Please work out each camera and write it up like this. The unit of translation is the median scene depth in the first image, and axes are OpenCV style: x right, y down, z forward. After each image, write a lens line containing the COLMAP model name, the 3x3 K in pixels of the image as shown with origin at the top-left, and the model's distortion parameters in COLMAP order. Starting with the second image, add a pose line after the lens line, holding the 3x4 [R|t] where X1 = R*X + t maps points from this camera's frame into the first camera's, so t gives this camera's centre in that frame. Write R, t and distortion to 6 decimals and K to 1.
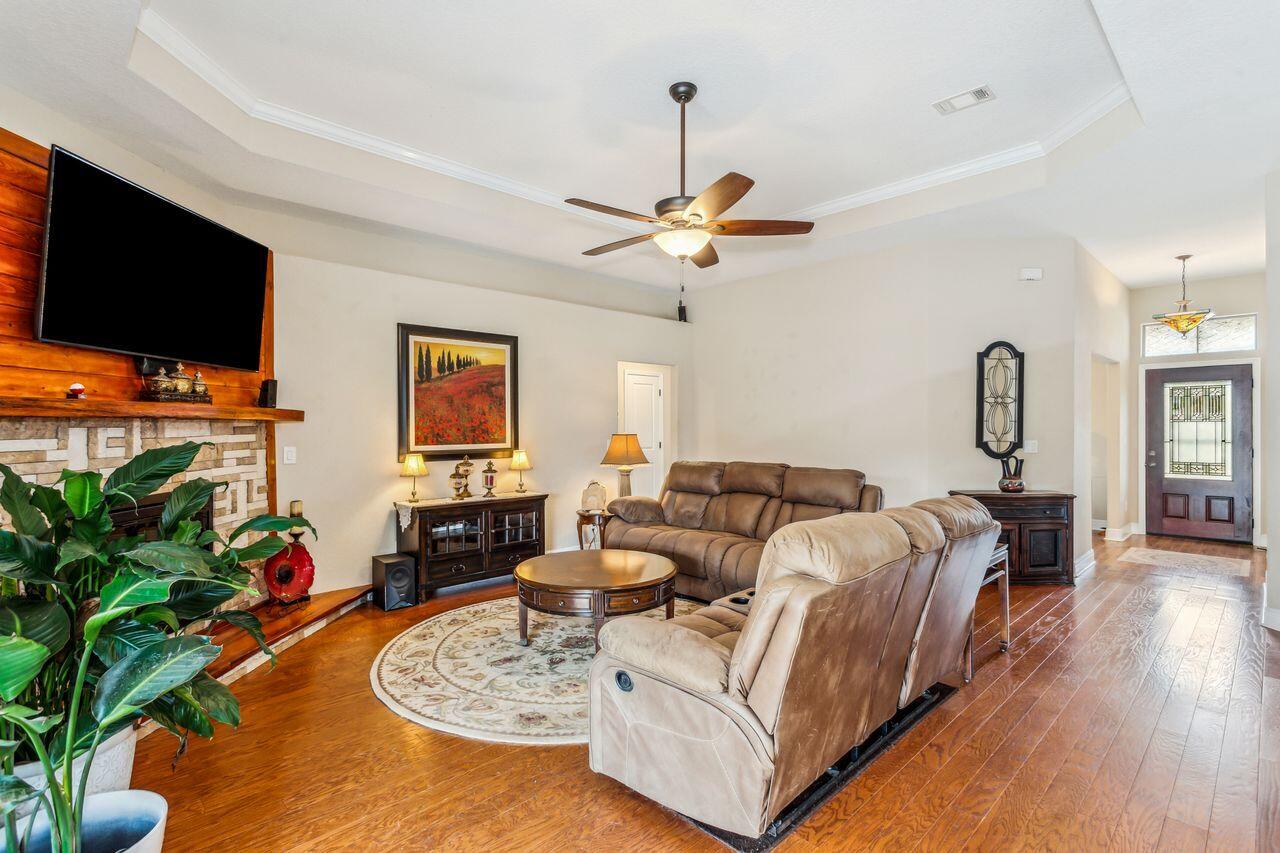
lens RADIAL K [[609.3, 0, 640.0], [0, 609.3, 426.5], [0, 0, 1]] dist [0.006226, 0.000674]
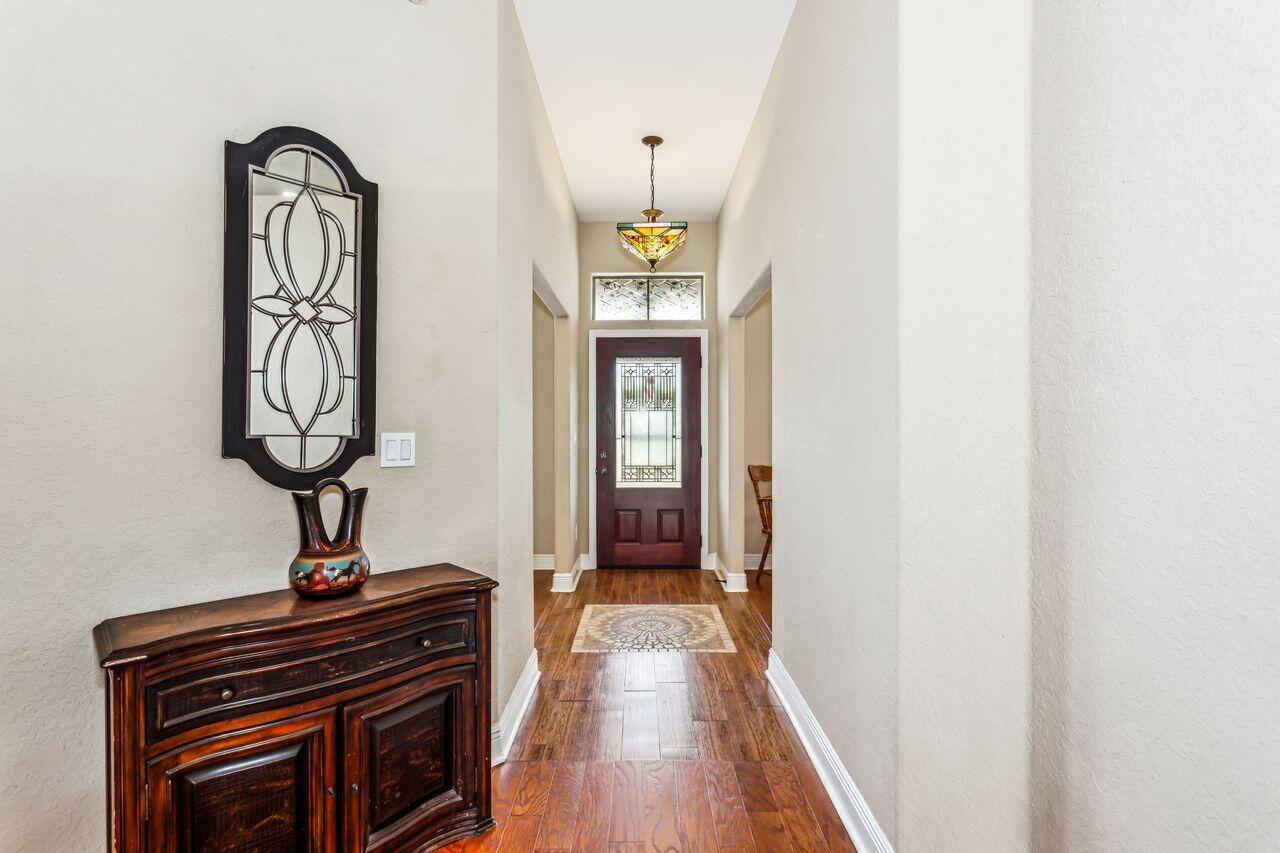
lens RADIAL K [[631.8, 0, 640.0], [0, 631.8, 426.5], [0, 0, 1]] dist [0.001148, 0.000053]
pose [[0.697296, 0.002472, 0.716779, 0.356084], [0.002827, 0.999977, -0.006199, 0.016367], [-0.716778, 0.006348, 0.697273, 0.479760]]
